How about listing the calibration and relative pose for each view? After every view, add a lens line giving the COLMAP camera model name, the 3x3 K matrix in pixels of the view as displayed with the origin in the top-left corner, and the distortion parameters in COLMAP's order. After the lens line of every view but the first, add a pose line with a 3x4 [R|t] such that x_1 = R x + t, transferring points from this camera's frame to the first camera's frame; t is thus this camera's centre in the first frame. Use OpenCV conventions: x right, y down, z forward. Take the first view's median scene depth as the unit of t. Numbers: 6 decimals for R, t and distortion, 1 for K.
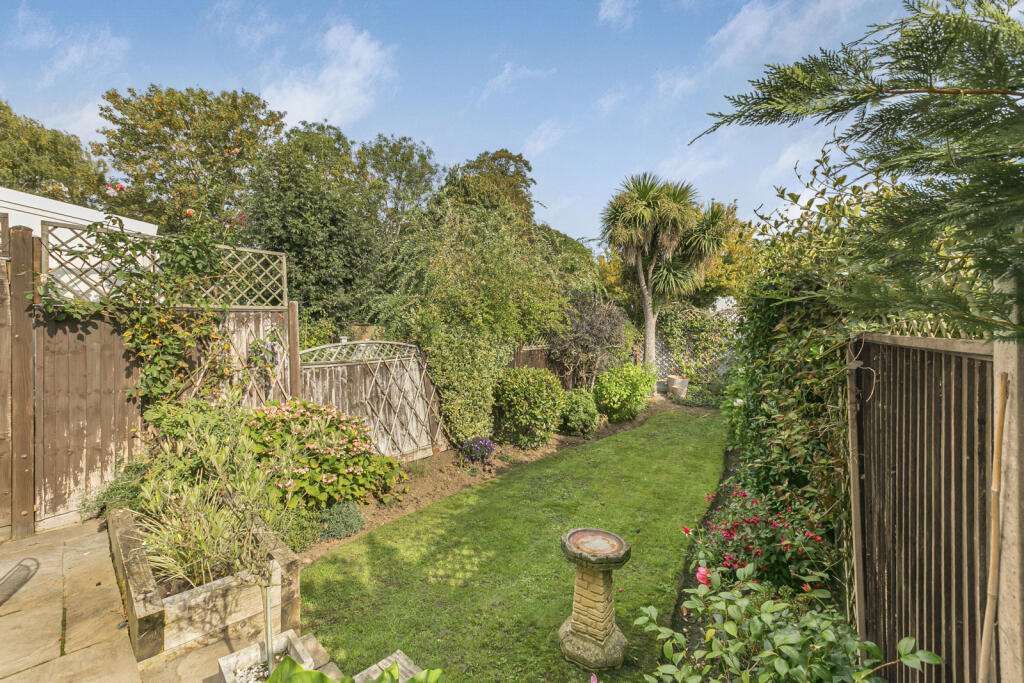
lens RADIAL K [[469.9, 0, 511.4], [0, 469.9, 336.5], [0, 0, 1]] dist [0.002756, 0.001149]
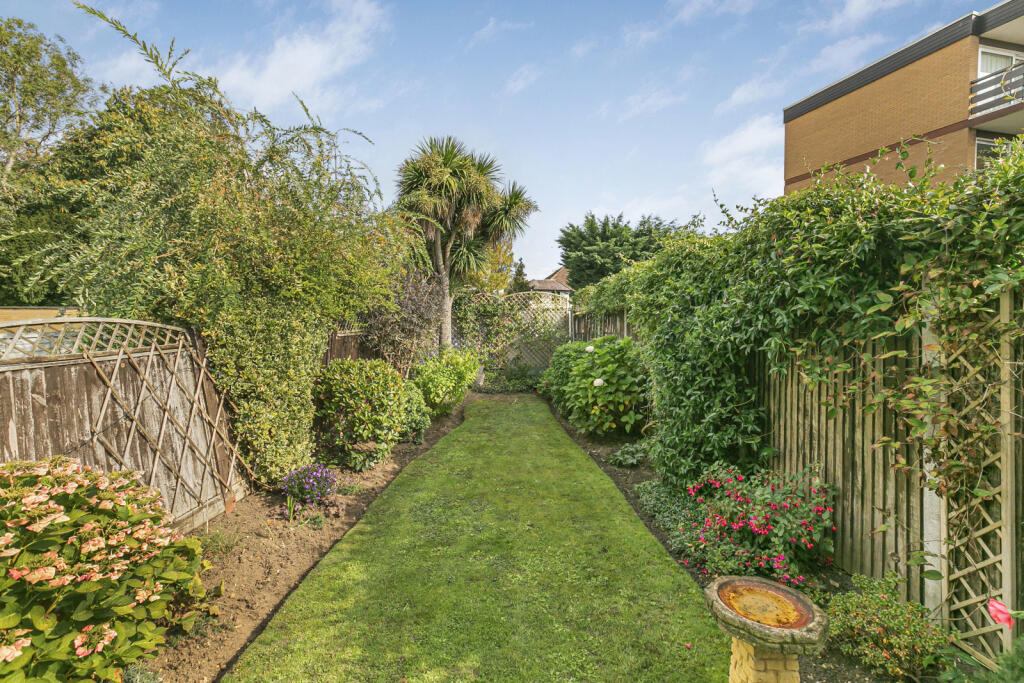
lens RADIAL K [[469.9, 0, 511.4], [0, 469.9, 336.5], [0, 0, 1]] dist [0.002756, 0.001149]
pose [[0.818771, -0.022873, 0.573664, -0.198859], [0.015757, 0.999725, 0.017371, 0.024676], [-0.573904, -0.005184, 0.818906, 0.287661]]
